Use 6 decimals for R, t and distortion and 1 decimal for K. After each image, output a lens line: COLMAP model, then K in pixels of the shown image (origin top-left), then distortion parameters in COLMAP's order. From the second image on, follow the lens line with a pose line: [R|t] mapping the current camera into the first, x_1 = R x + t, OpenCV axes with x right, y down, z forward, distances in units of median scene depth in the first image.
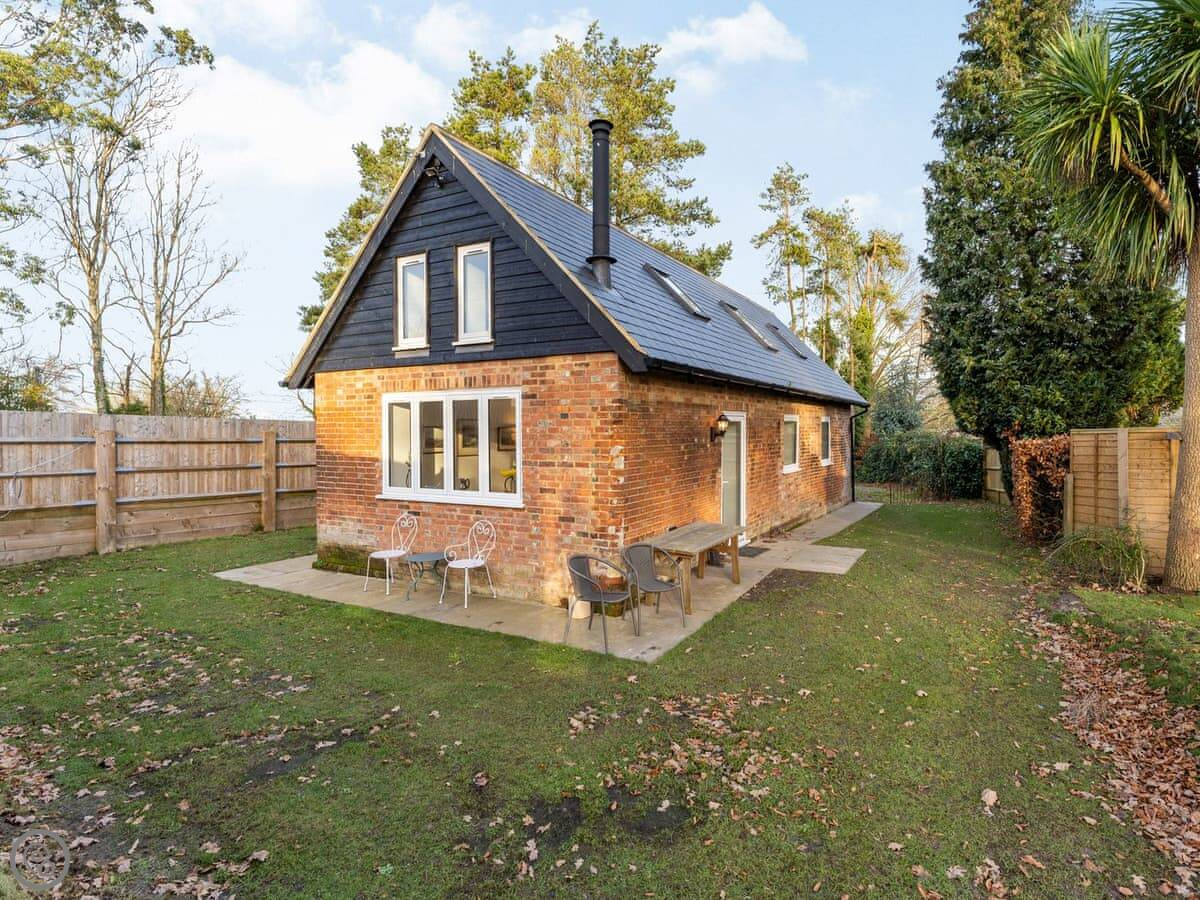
lens RADIAL K [[604.5, 0, 607.0], [0, 604.5, 419.4], [0, 0, 1]] dist [-0.002657, -0.000436]
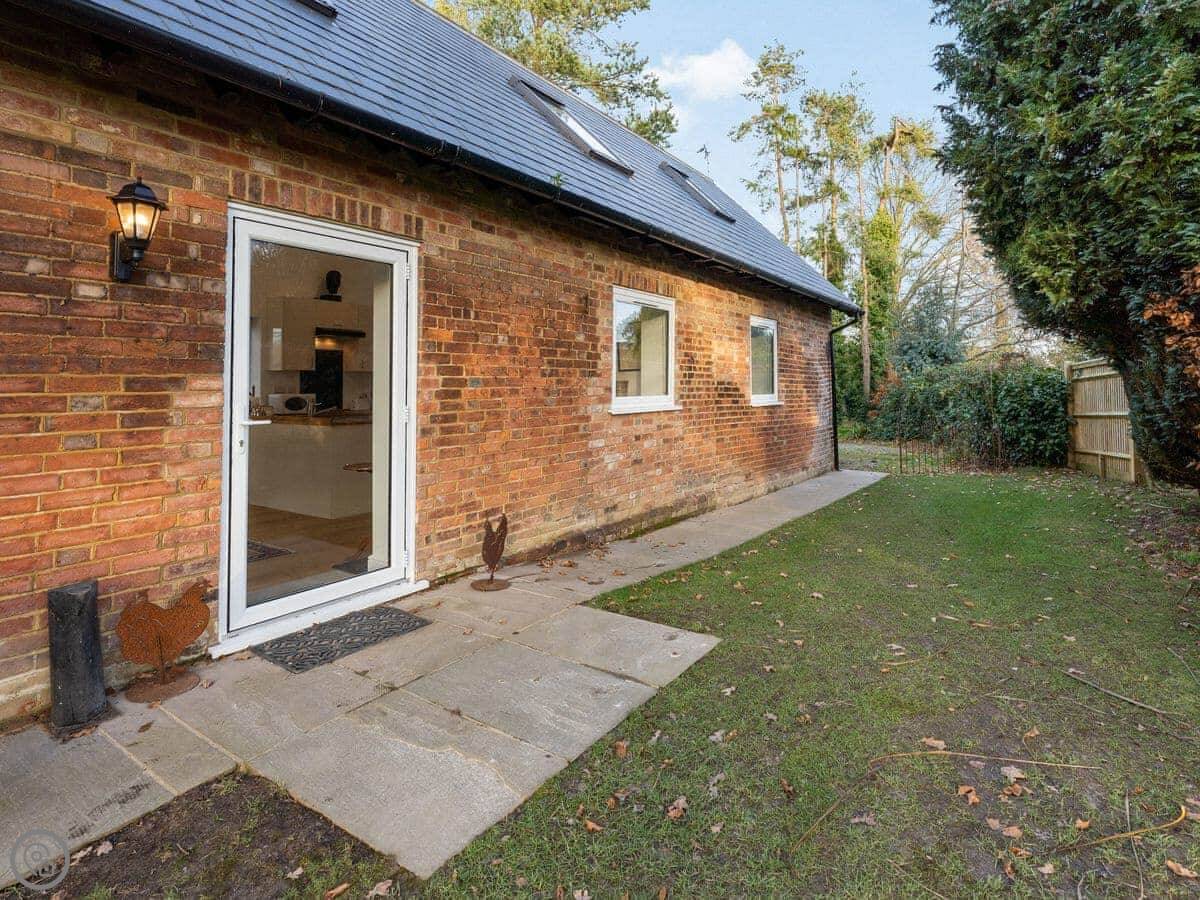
lens RADIAL K [[557.4, 0, 596.8], [0, 557.4, 369.4], [0, 0, 1]] dist [-0.001122, 0.000030]
pose [[0.992720, -0.007912, -0.120185, 0.230503], [0.005126, 0.999711, -0.023474, 0.046046], [0.120336, 0.022687, 0.992474, 0.401767]]
